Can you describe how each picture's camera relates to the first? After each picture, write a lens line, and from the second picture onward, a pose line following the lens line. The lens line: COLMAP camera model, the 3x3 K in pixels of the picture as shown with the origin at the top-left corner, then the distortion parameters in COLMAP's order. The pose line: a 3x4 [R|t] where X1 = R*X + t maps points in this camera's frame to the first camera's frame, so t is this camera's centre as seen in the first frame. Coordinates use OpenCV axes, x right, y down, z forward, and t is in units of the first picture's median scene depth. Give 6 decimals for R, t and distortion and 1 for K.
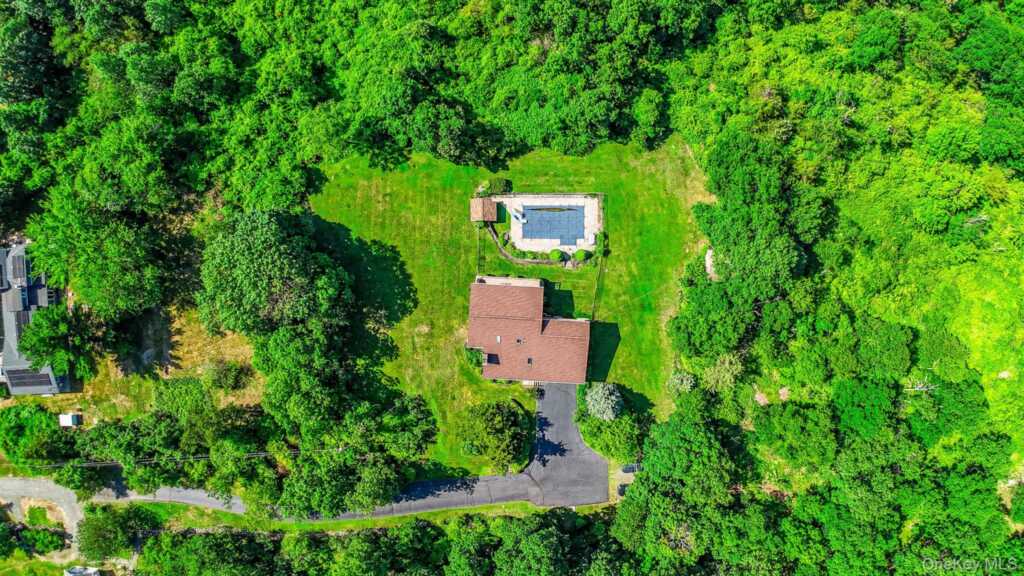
lens RADIAL K [[631.0, 0, 512.0], [0, 631.0, 288.0], [0, 0, 1]] dist [-0.194396, 0.026985]
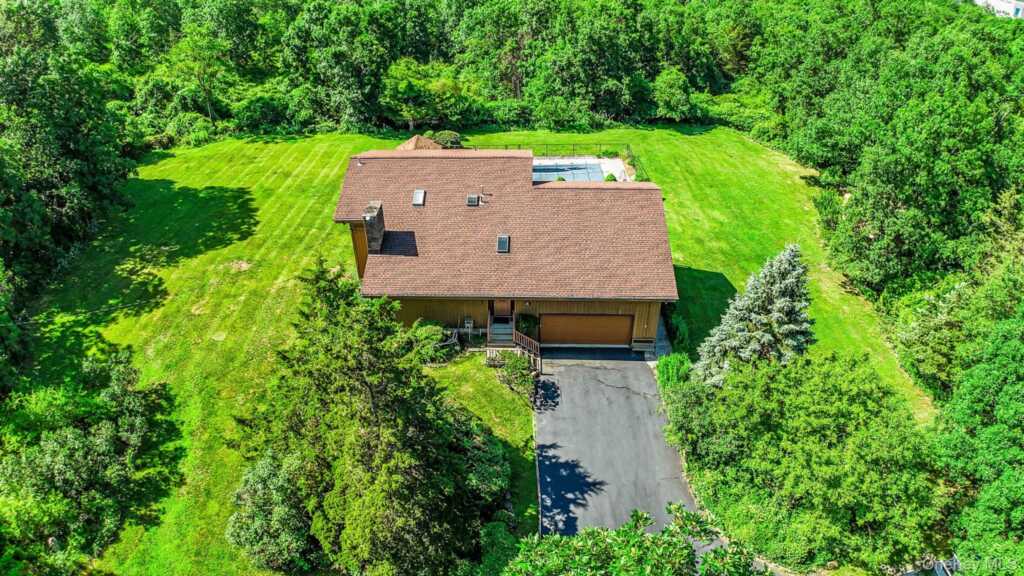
lens RADIAL K [[631.0, 0, 512.0], [0, 631.0, 288.0], [0, 0, 1]] dist [-0.194396, 0.026985]
pose [[0.999569, -0.019452, 0.021998, 0.022450], [0.029135, 0.563367, -0.825693, 0.392903], [0.003669, 0.825978, 0.563691, 0.779682]]
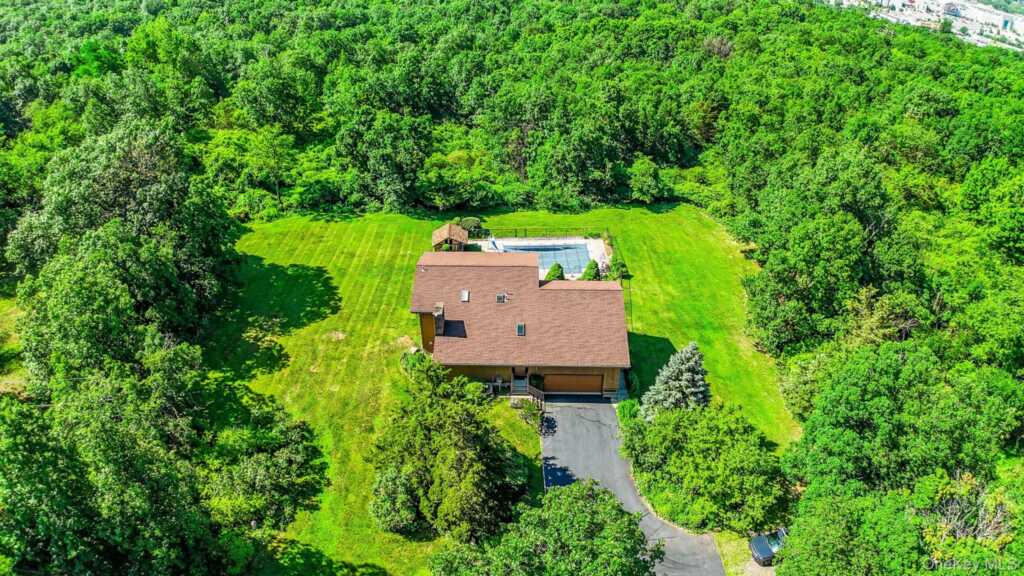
lens RADIAL K [[631.0, 0, 512.0], [0, 631.0, 288.0], [0, 0, 1]] dist [-0.194396, 0.026985]
pose [[0.999341, -0.019688, 0.030493, 0.003285], [0.036292, 0.554322, -0.831511, 0.518022], [-0.000532, 0.832069, 0.554671, 0.631793]]
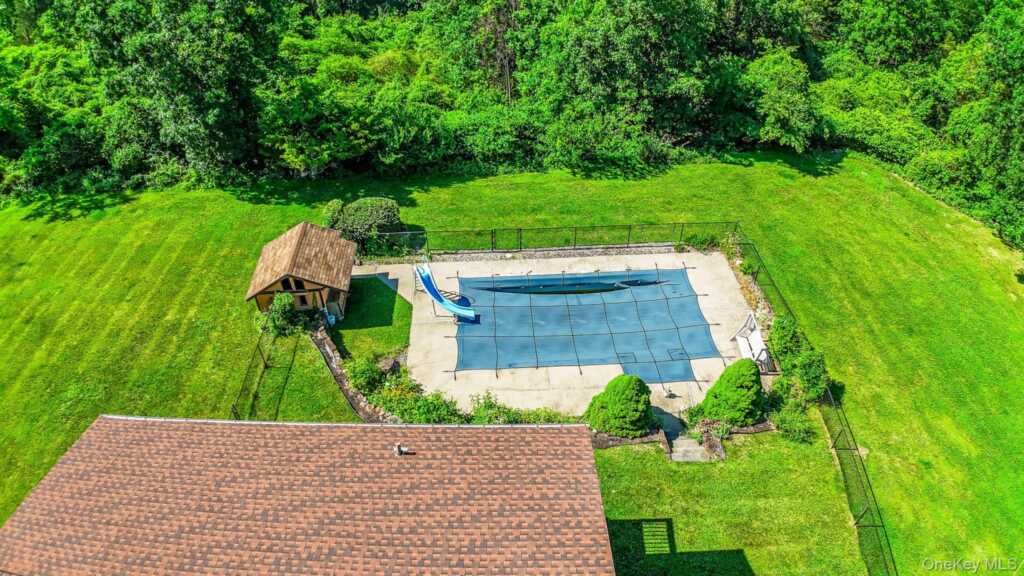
lens RADIAL K [[631.0, 0, 512.0], [0, 631.0, 288.0], [0, 0, 1]] dist [-0.194396, 0.026985]
pose [[0.998041, -0.043127, 0.045328, 0.027375], [0.062448, 0.642066, -0.764102, 0.078245], [0.003849, 0.765436, 0.643501, 0.833733]]
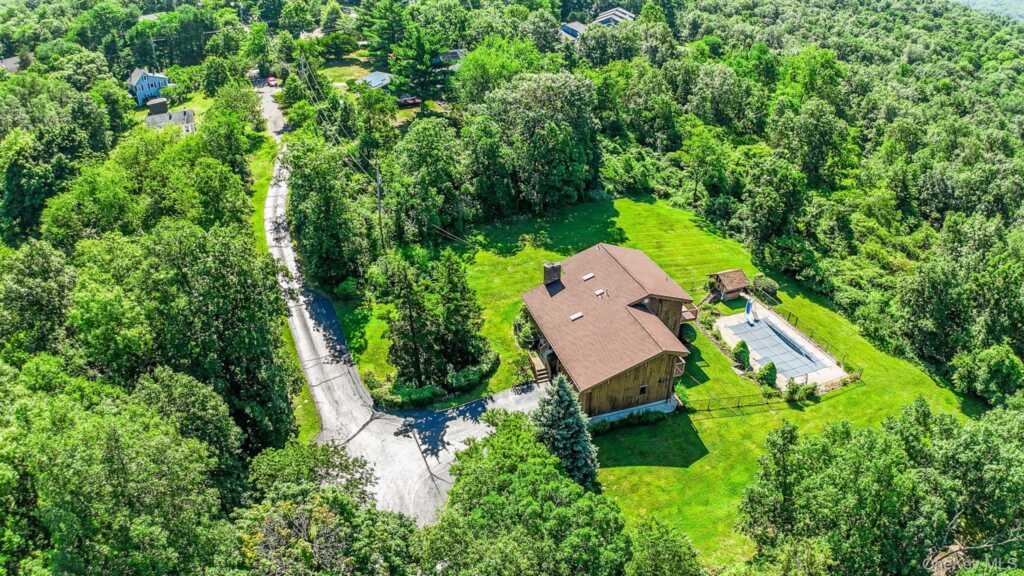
lens RADIAL K [[631.0, 0, 512.0], [0, 631.0, 288.0], [0, 0, 1]] dist [-0.194396, 0.026985]
pose [[0.350142, 0.471284, -0.809501, 0.452655], [-0.936684, 0.171660, -0.305215, 0.335259], [-0.004884, 0.865115, 0.501549, 0.636392]]
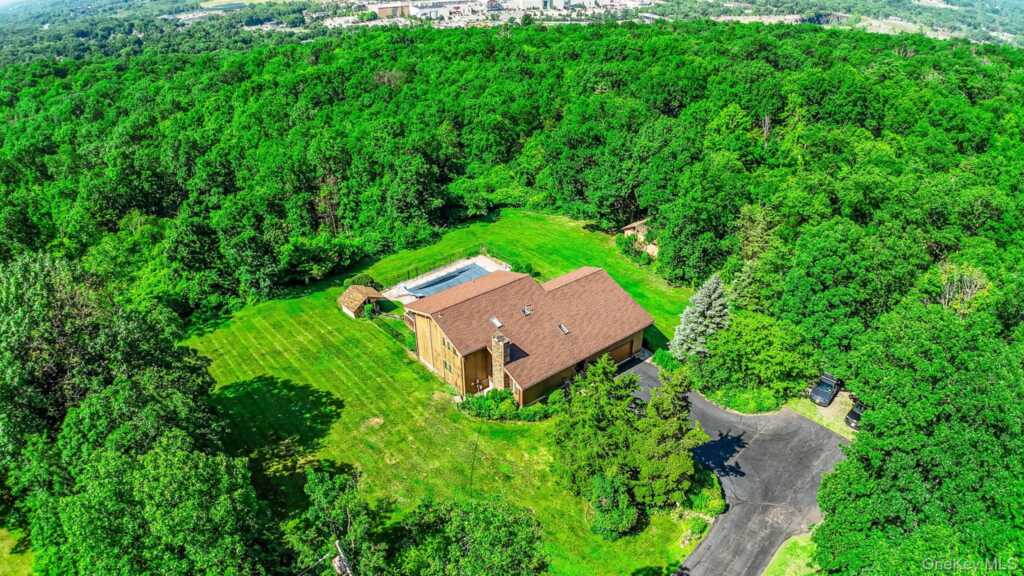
lens RADIAL K [[631.0, 0, 512.0], [0, 631.0, 288.0], [0, 0, 1]] dist [-0.194396, 0.026985]
pose [[0.751743, -0.333806, 0.568731, -0.303164], [0.659355, 0.365426, -0.657050, 0.425659], [0.011498, 0.868929, 0.494804, 0.643990]]
